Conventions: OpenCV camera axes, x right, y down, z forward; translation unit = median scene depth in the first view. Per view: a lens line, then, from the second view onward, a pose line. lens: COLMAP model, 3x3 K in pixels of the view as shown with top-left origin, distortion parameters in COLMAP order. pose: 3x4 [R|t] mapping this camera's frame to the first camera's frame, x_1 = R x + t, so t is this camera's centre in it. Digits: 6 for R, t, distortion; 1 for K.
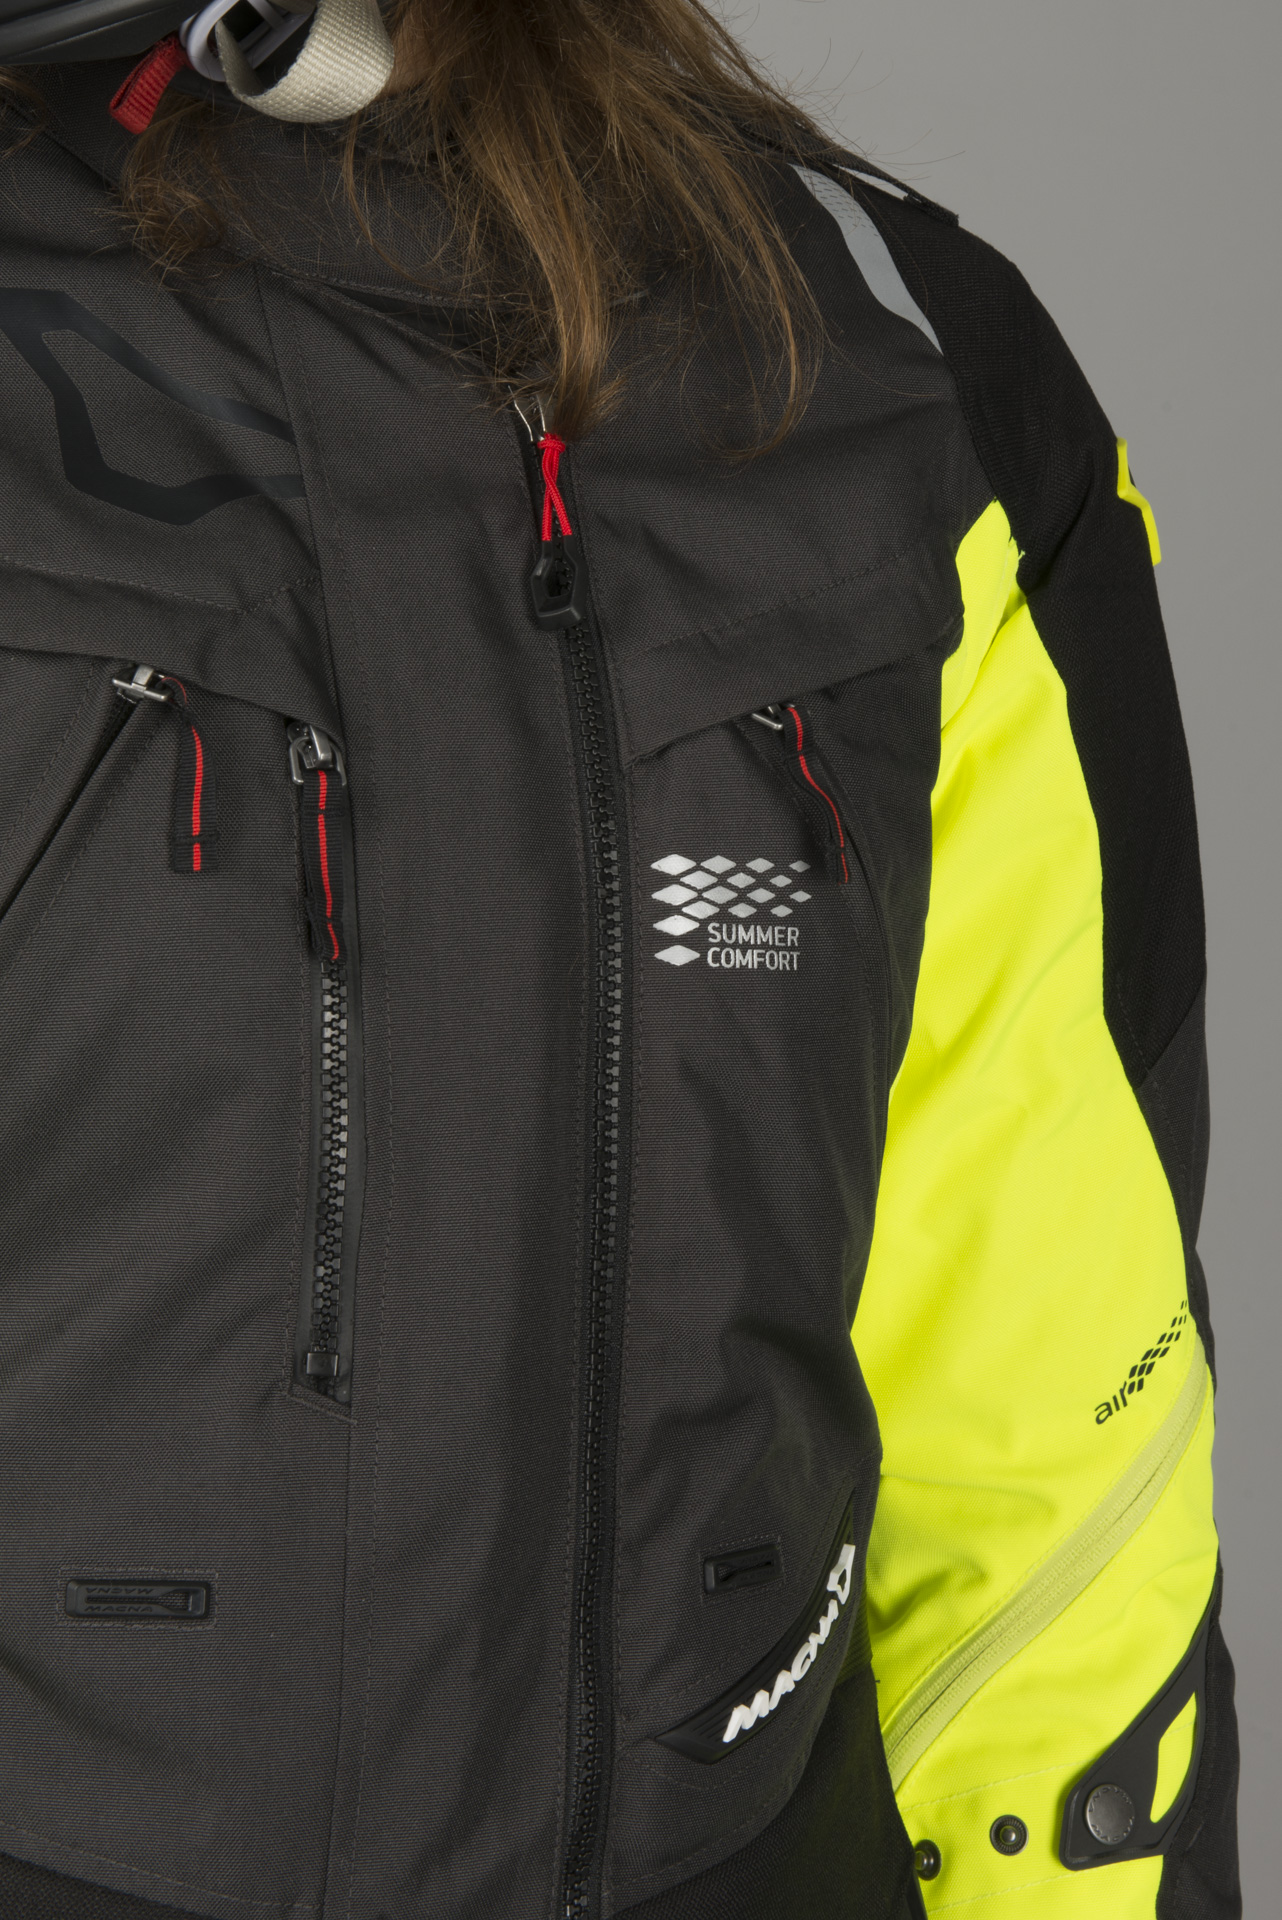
lens RADIAL K [[3919.7, 0, 641.0], [0, 3919.7, 960.0], [0, 0, 1]] dist [0.045271, 0.498116]
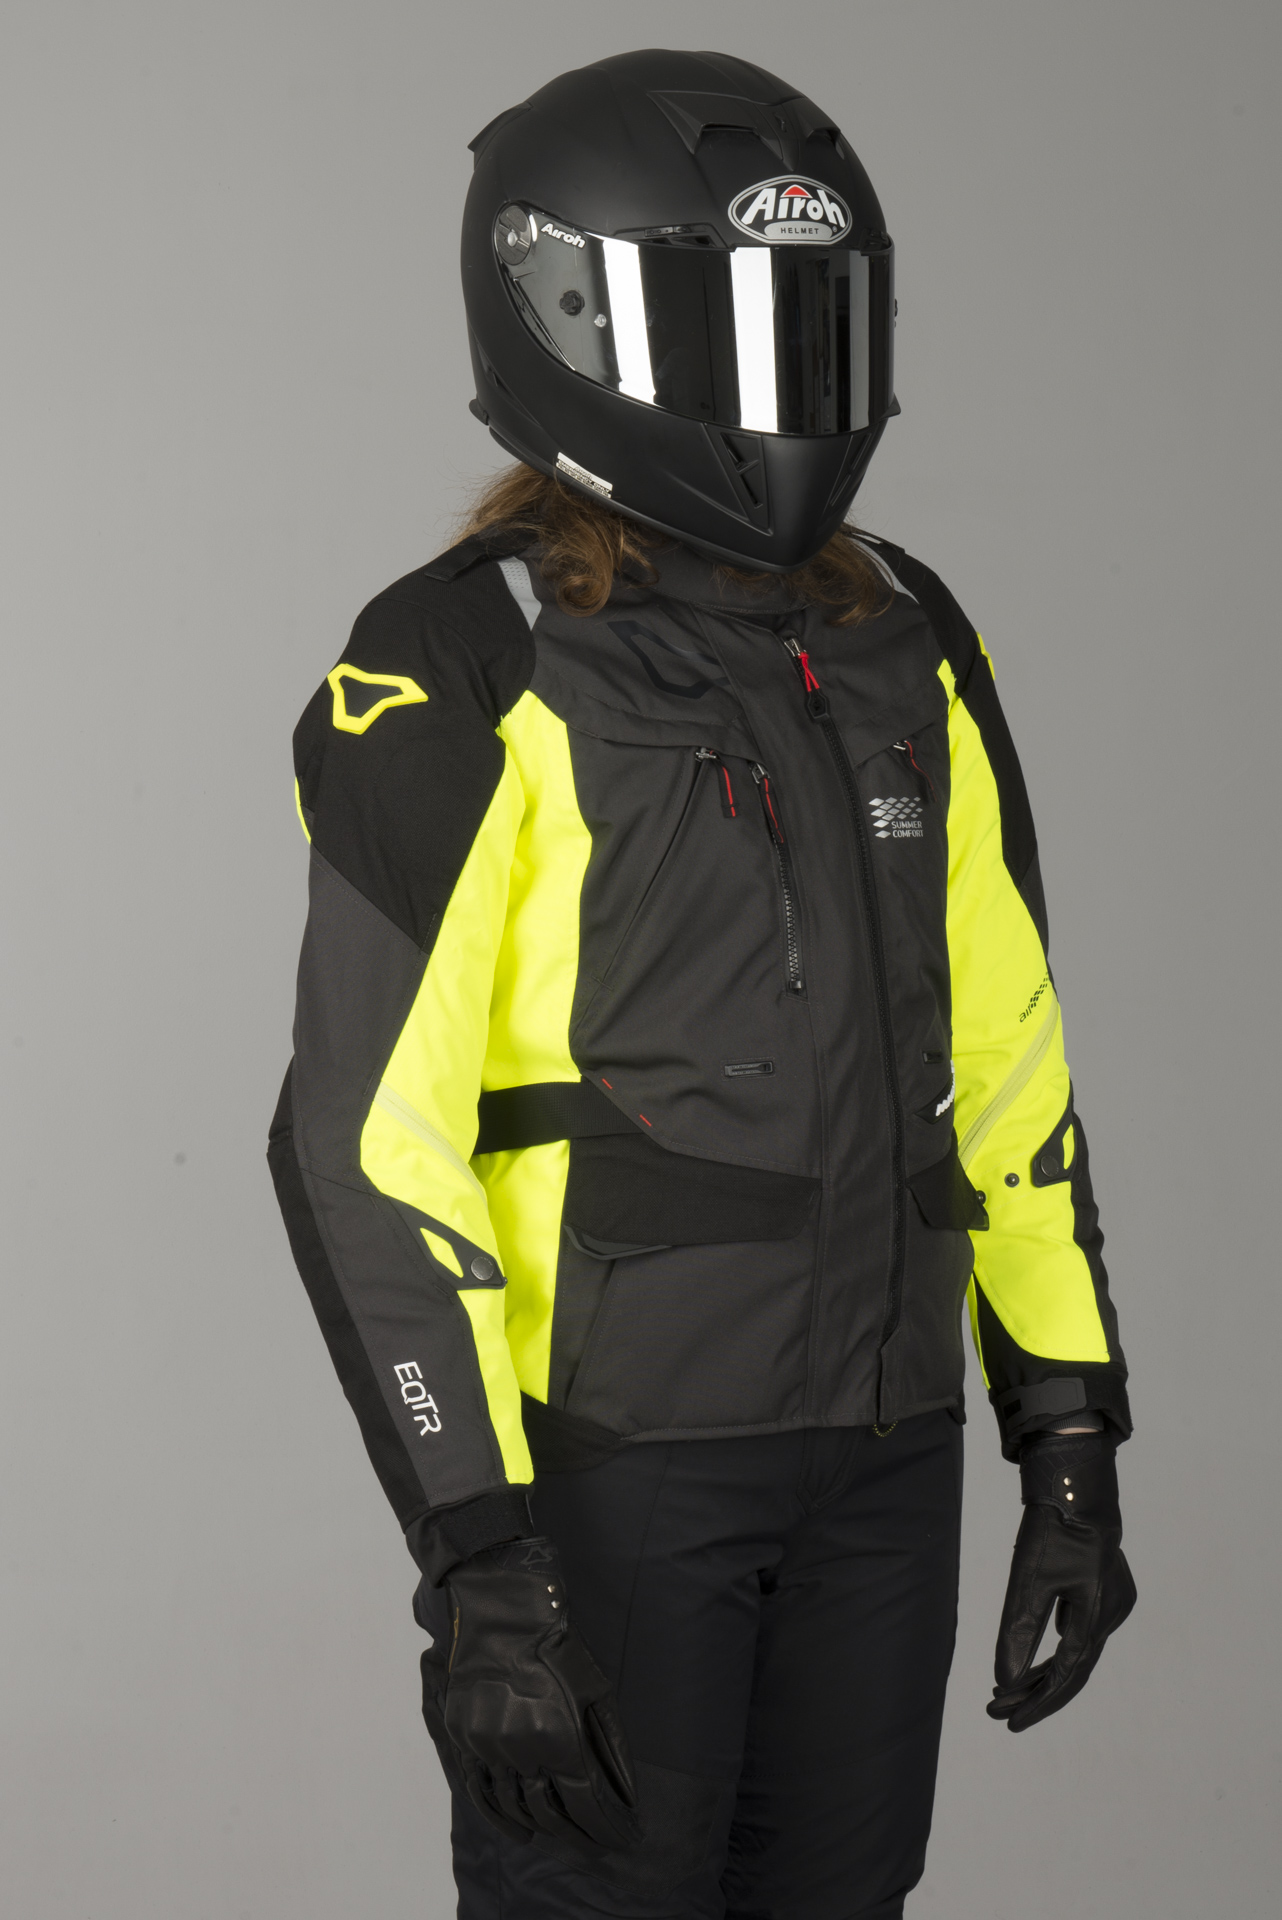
lens RADIAL K [[3919.7, 0, 641.0], [0, 3919.7, 960.0], [0, 0, 1]] dist [0.045271, 0.498116]
pose [[0.981067, -0.116978, 0.154348, -0.585209], [0.123804, 0.991677, -0.035346, 0.160551], [-0.148929, 0.053786, 0.987384, -1.669156]]
